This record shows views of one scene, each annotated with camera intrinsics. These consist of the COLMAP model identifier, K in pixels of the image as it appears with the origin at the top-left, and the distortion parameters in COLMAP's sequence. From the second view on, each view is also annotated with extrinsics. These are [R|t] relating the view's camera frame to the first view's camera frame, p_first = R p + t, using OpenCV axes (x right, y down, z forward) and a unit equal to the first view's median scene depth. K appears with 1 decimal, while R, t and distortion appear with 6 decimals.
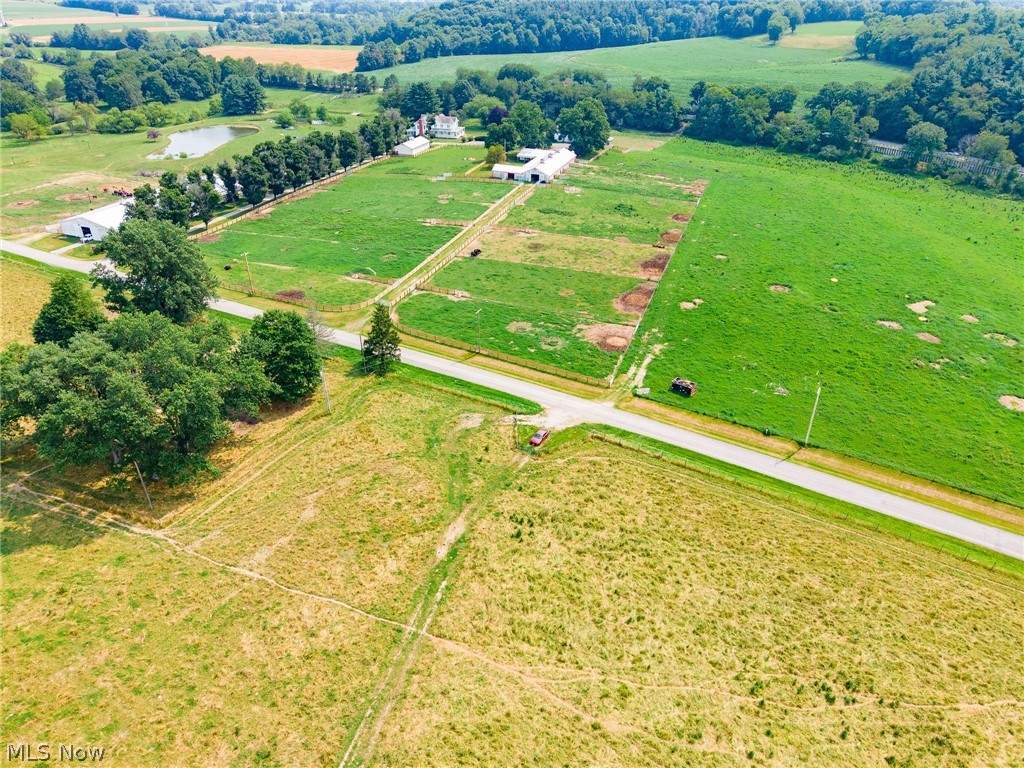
lens RADIAL K [[682.3, 0, 512.7], [0, 682.3, 387.7], [0, 0, 1]] dist [0.021582, -0.019494]
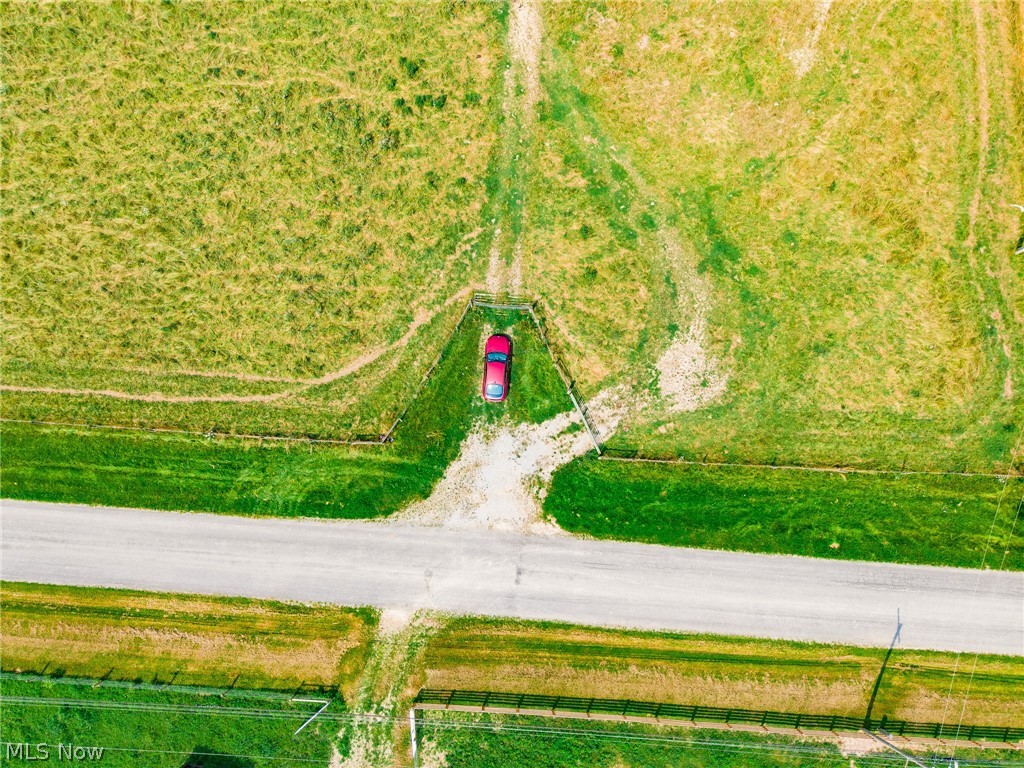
lens RADIAL K [[682.3, 0, 512.7], [0, 682.3, 387.7], [0, 0, 1]] dist [0.021582, -0.019494]
pose [[-0.906541, 0.411630, -0.093509, 0.030458], [-0.236623, -0.312101, 0.920110, -0.126763], [0.349560, 0.856244, 0.380334, 0.353206]]
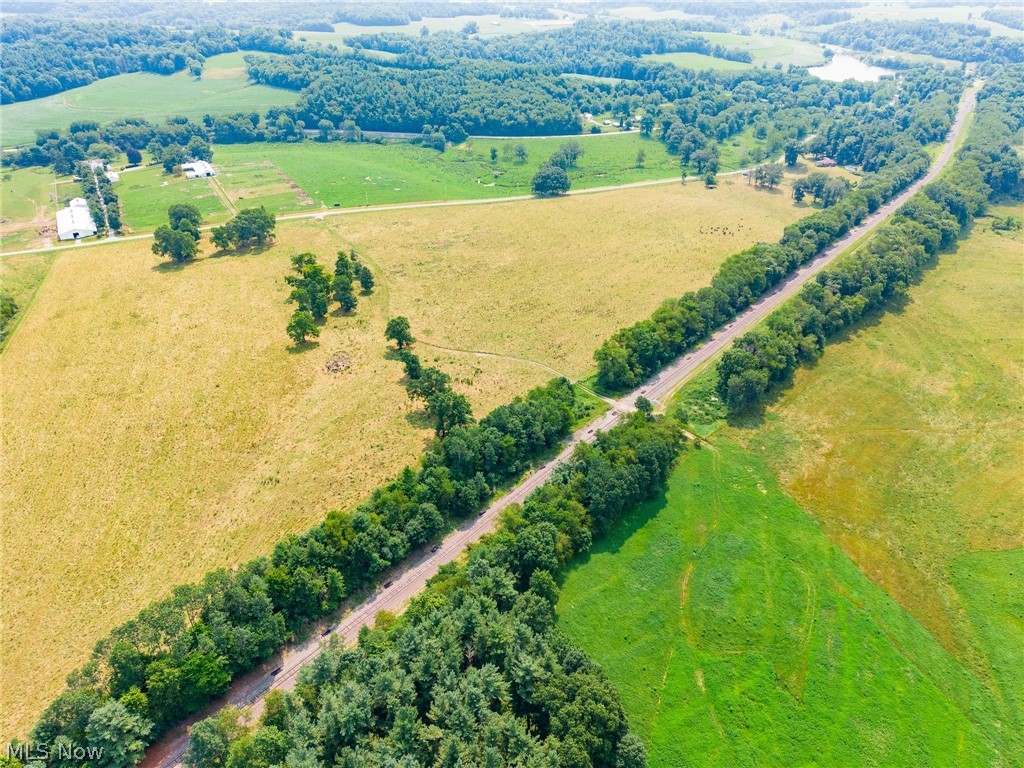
lens RADIAL K [[682.3, 0, 512.7], [0, 682.3, 387.7], [0, 0, 1]] dist [0.021582, -0.019494]
pose [[0.636547, -0.426936, 0.642288, -1.018282], [0.402540, 0.894283, 0.195497, 0.281461], [-0.657852, 0.134104, 0.741112, -1.212318]]
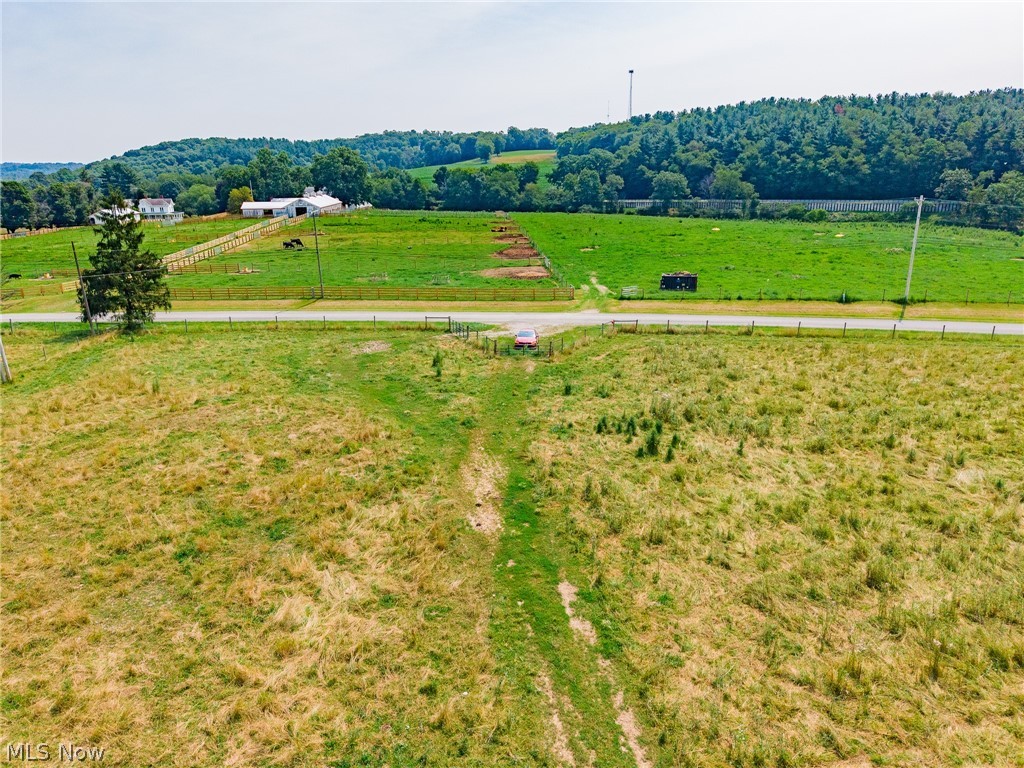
lens RADIAL K [[682.3, 0, 512.7], [0, 682.3, 387.7], [0, 0, 1]] dist [0.021582, -0.019494]
pose [[0.914354, -0.146400, 0.377523, -0.064209], [0.230004, 0.955117, -0.186679, 0.079048], [-0.333249, 0.257522, 0.906988, 0.229917]]
